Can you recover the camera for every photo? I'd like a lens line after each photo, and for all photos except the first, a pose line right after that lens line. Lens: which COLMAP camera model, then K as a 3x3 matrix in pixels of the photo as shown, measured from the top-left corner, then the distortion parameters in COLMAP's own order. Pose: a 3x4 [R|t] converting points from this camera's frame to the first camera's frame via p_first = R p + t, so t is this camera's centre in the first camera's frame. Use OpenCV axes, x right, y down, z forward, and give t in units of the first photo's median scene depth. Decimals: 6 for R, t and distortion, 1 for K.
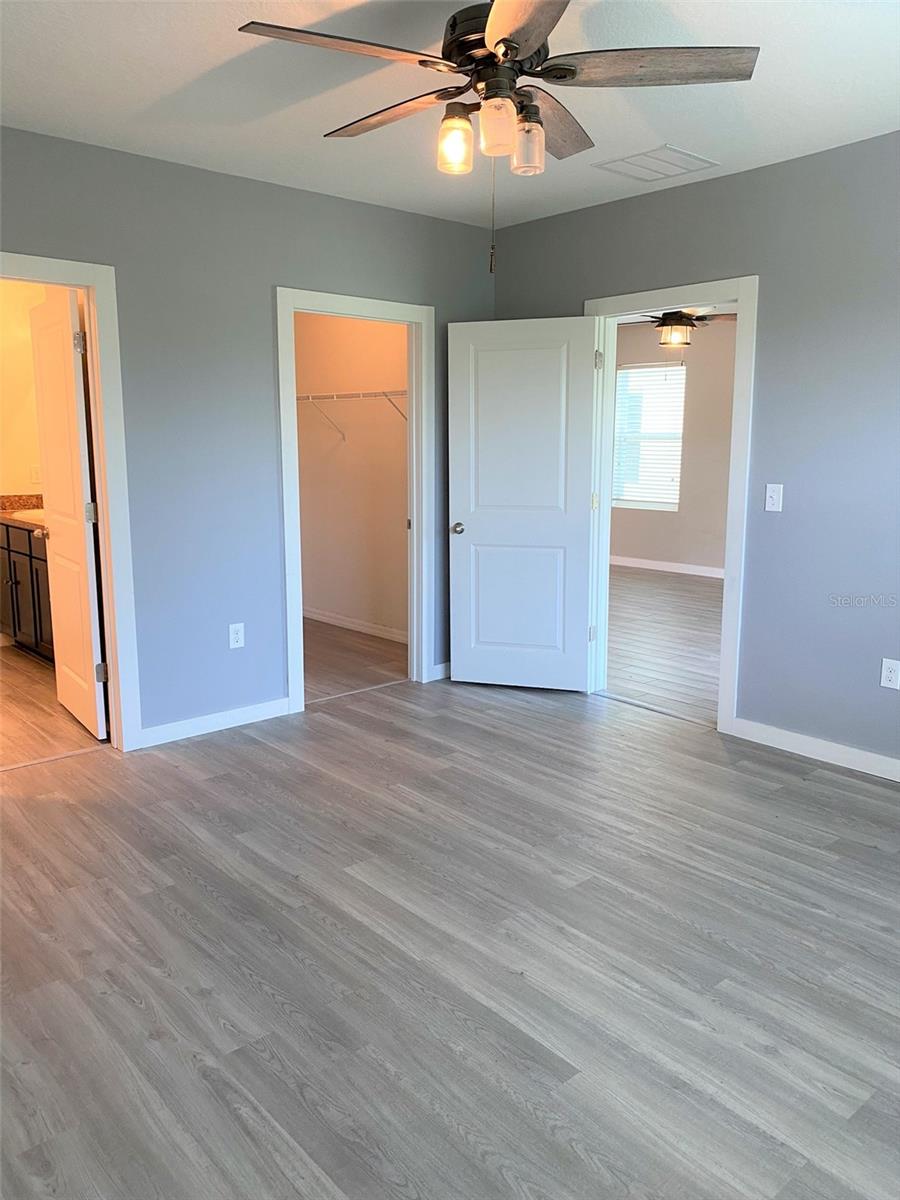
lens RADIAL K [[919.7, 0, 443.0], [0, 919.7, 600.9], [0, 0, 1]] dist [0.031698, -0.027743]
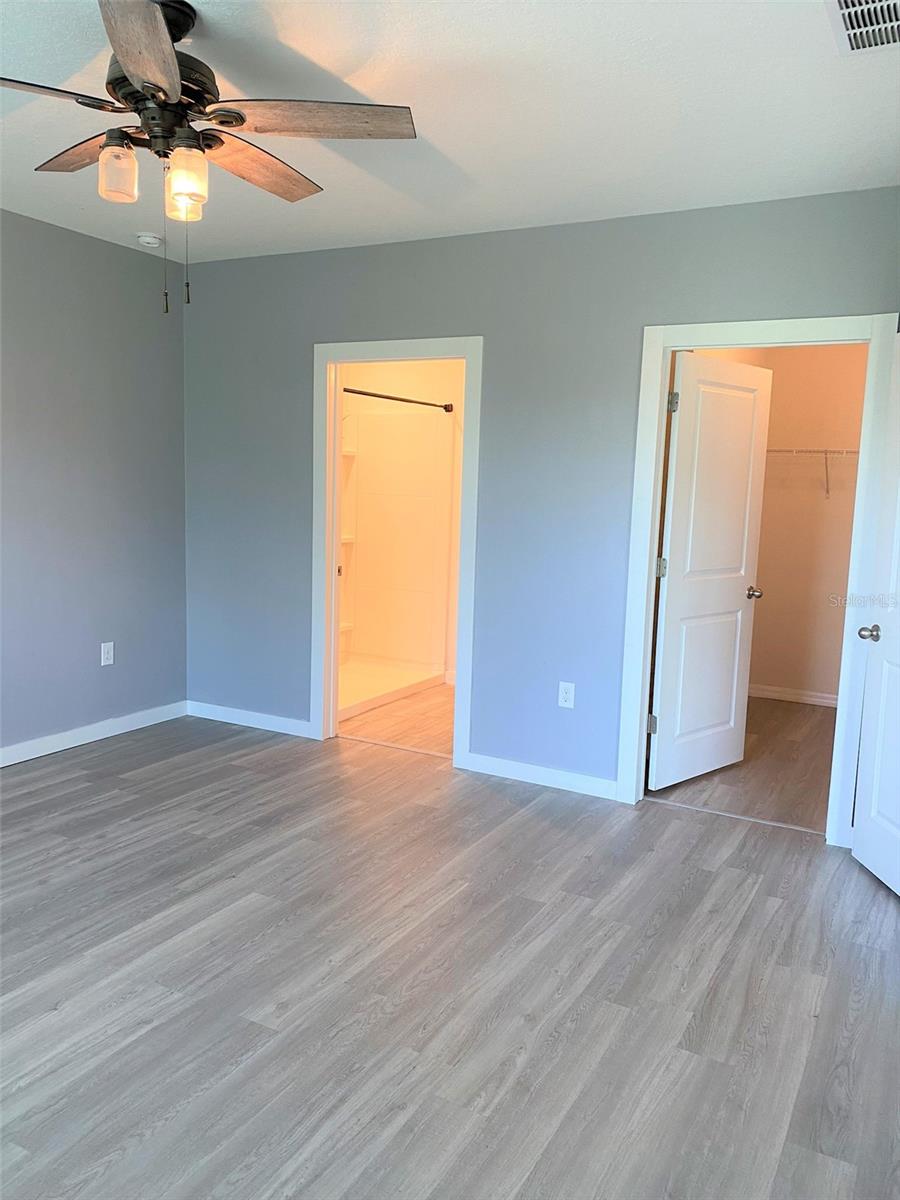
lens RADIAL K [[919.7, 0, 445.8], [0, 919.7, 593.9], [0, 0, 1]] dist [0.031698, -0.027743]
pose [[0.338044, 0.132682, -0.931731, 0.841350], [-0.196932, 0.978068, 0.067831, -0.145255], [0.920296, 0.160557, 0.356759, 0.724785]]
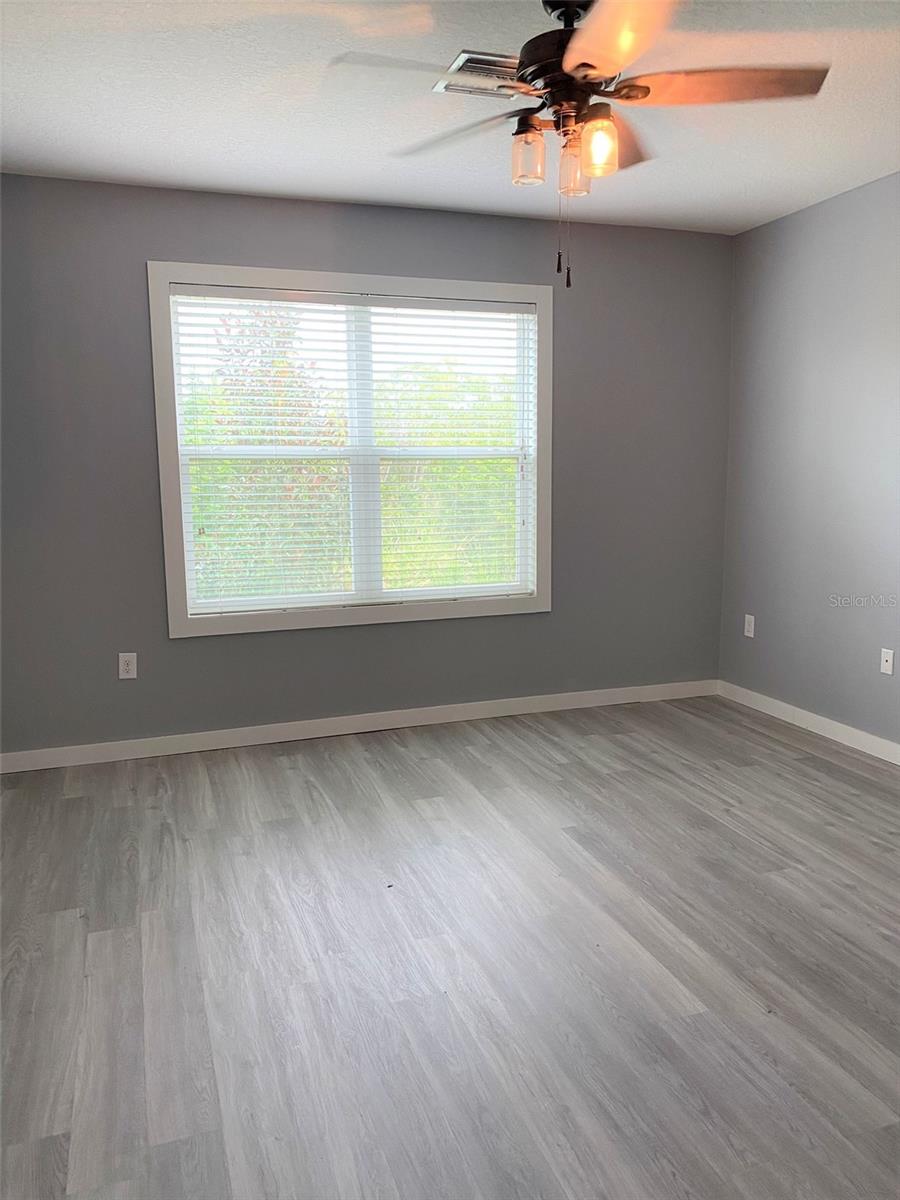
lens RADIAL K [[919.7, 0, 447.7], [0, 919.7, 600.3], [0, 0, 1]] dist [0.031698, -0.027743]
pose [[-0.929661, -0.051934, 0.364738, -0.159587], [0.071600, 0.945670, 0.317146, -0.270580], [-0.361392, 0.320954, -0.875434, 1.538735]]
